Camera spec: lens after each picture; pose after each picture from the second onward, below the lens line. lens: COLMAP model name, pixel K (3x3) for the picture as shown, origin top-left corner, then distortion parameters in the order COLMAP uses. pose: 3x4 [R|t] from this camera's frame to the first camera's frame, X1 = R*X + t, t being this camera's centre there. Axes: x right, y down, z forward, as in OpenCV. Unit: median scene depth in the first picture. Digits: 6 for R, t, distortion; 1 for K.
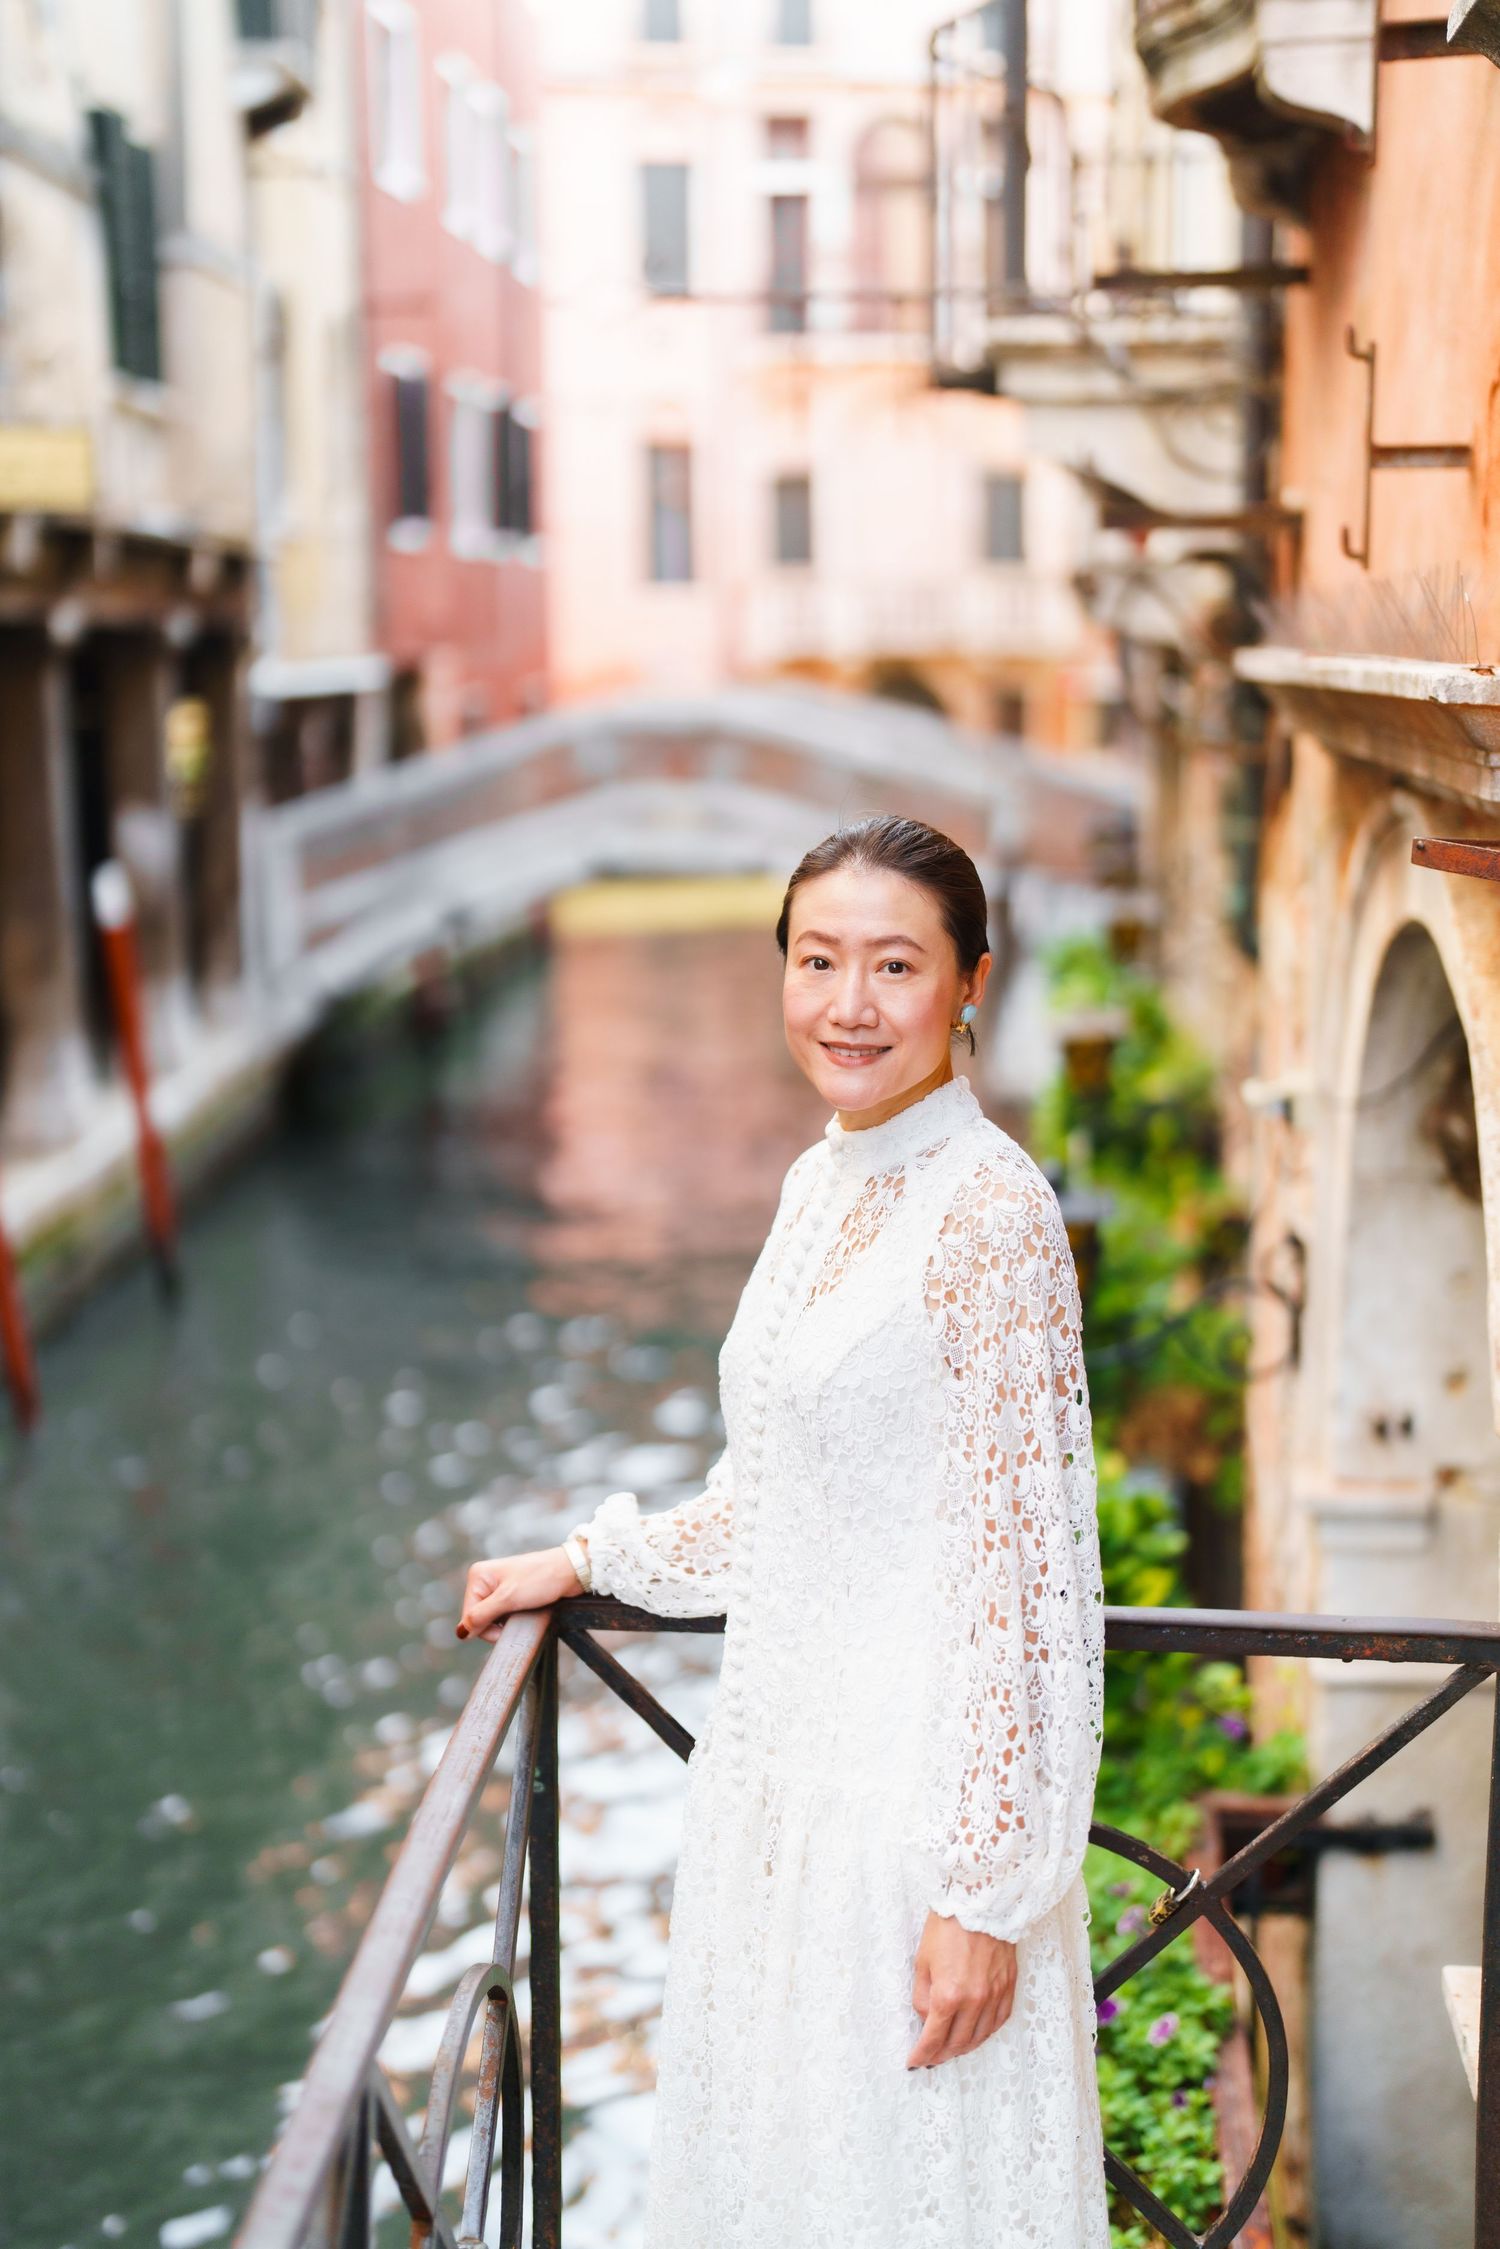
lens RADIAL K [[3217.6, 0, 750.0], [0, 3217.6, 1124.5], [0, 0, 1]] dist [-0.137447, 1.334219]
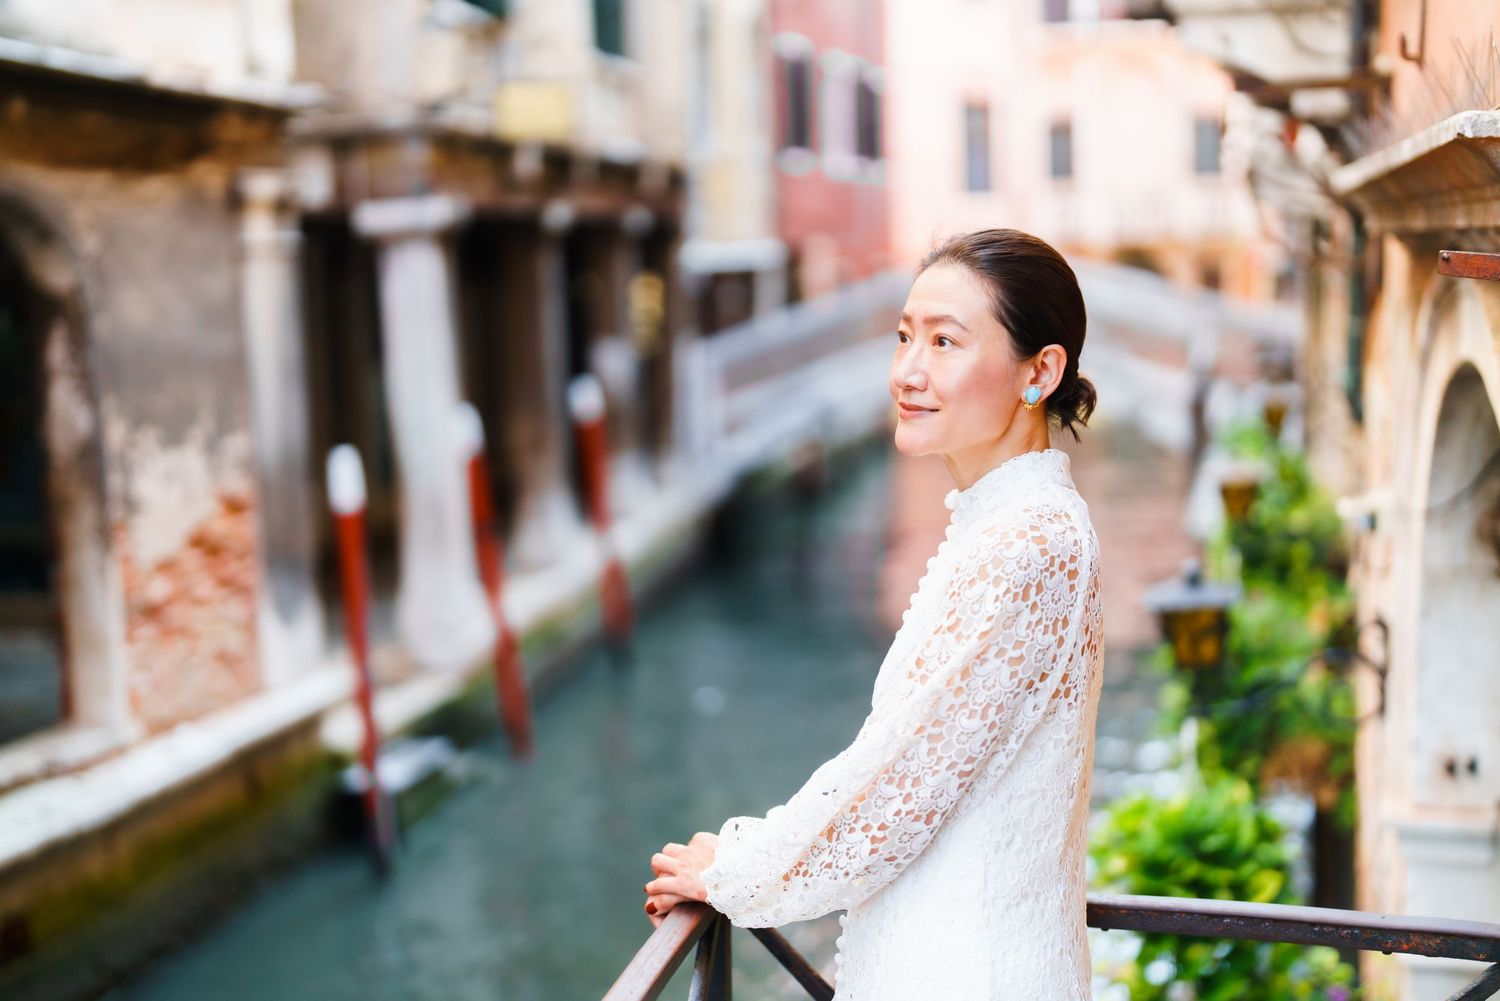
lens RADIAL K [[2146.0, 0, 750.0], [0, 2146.0, 500.5], [0, 0, 1]] dist [-0.137447, 1.334219]
pose [[0.990930, 0.002176, -0.134364, 0.019188], [-0.006134, 0.999559, -0.029047, 0.008201], [0.134241, 0.029608, 0.990506, 0.057246]]
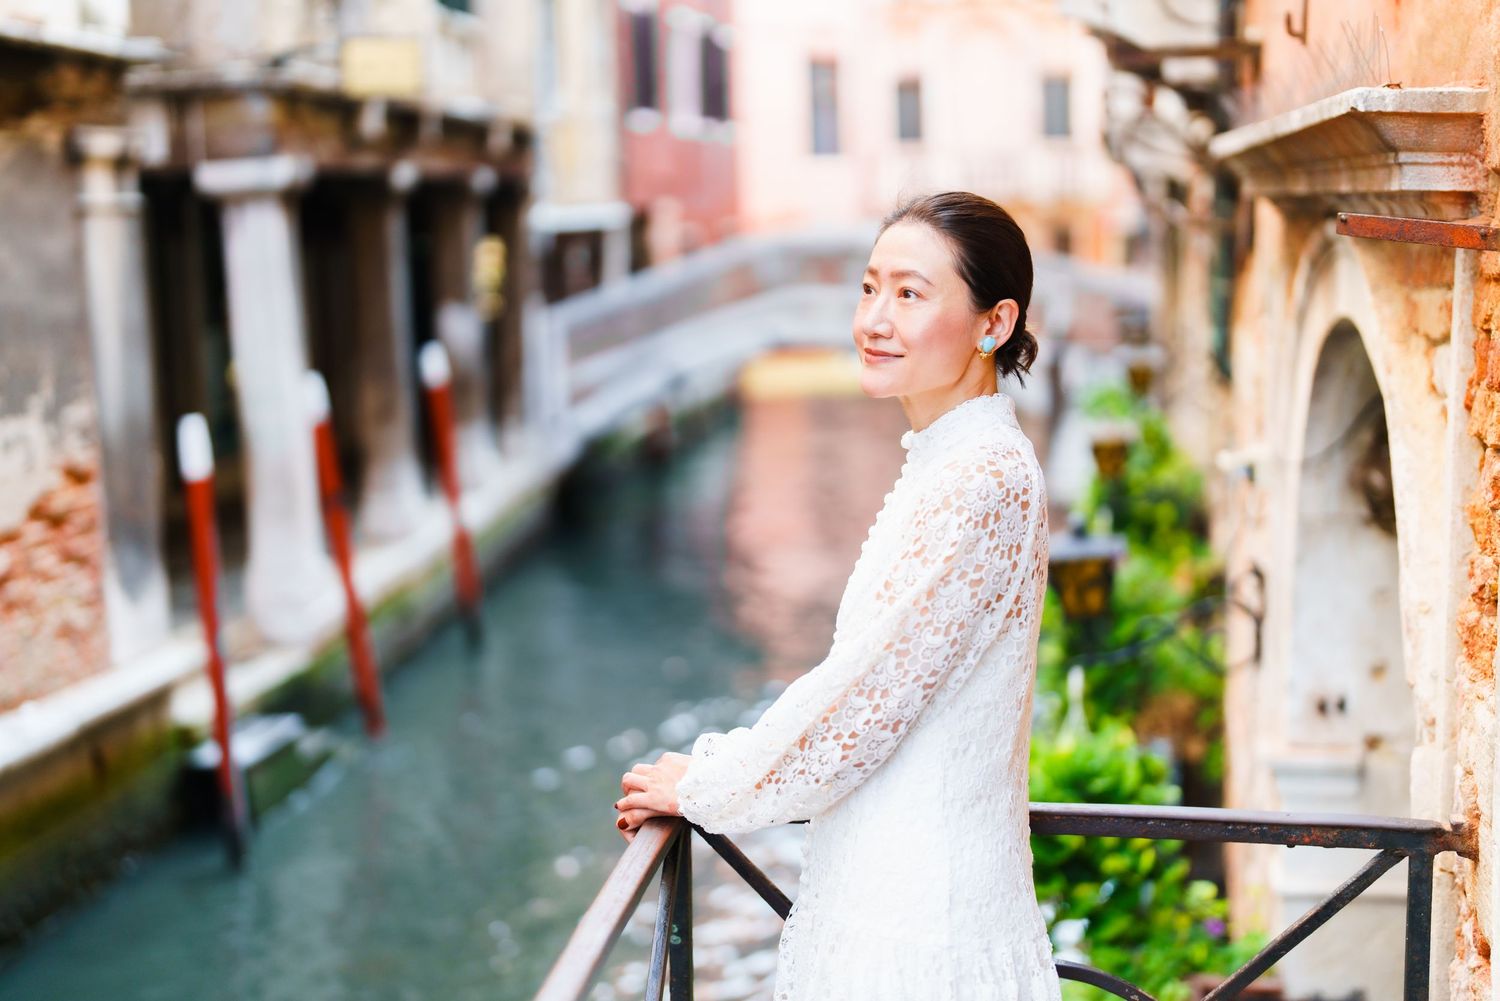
lens RADIAL K [[2218.6, 0, 750.0], [0, 2218.6, 500.5], [0, 0, 1]] dist [-0.121491, 1.189637]
pose [[0.998138, -0.003685, -0.060883, 0.006910], [0.002724, 0.999871, -0.015854, 0.012621], [0.060934, 0.015659, 0.998019, 0.026701]]
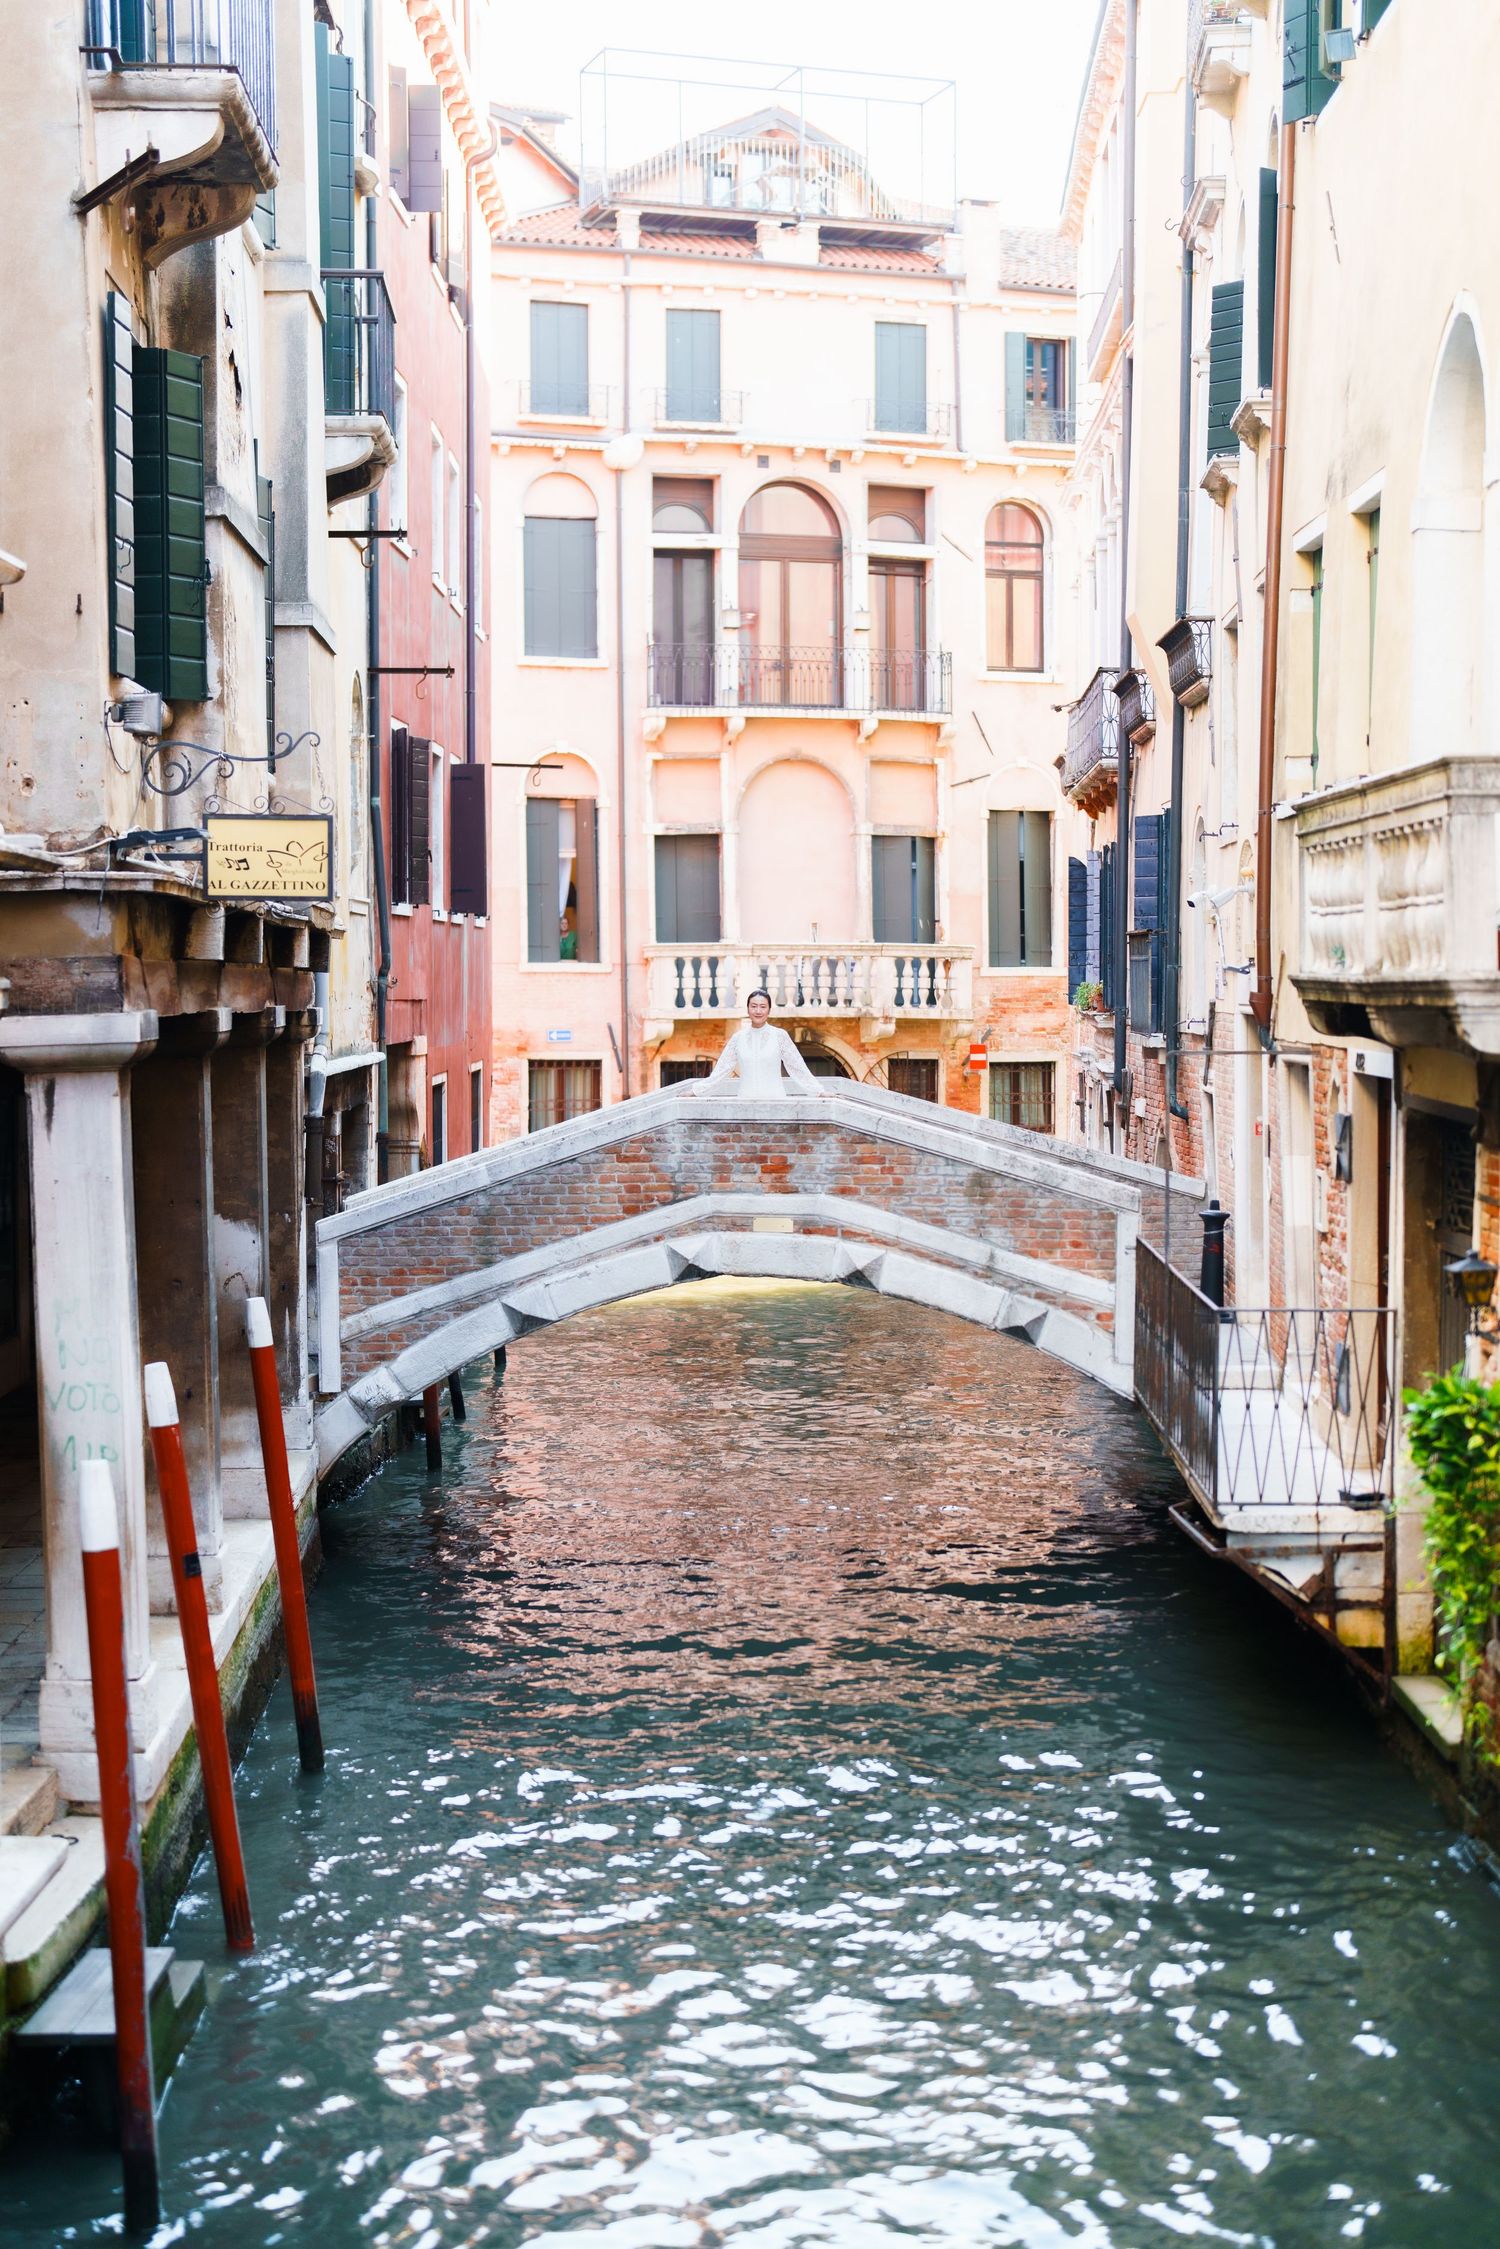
lens RADIAL K [[3326.4, 0, 750.0], [0, 3326.4, 1124.5], [0, 0, 1]] dist [-0.121491, 1.189637]
pose [[0.995975, 0.004618, 0.089510, -0.291254], [0.005255, 0.993945, -0.109757, -0.046997], [-0.089474, 0.109785, 0.989920, 0.131795]]
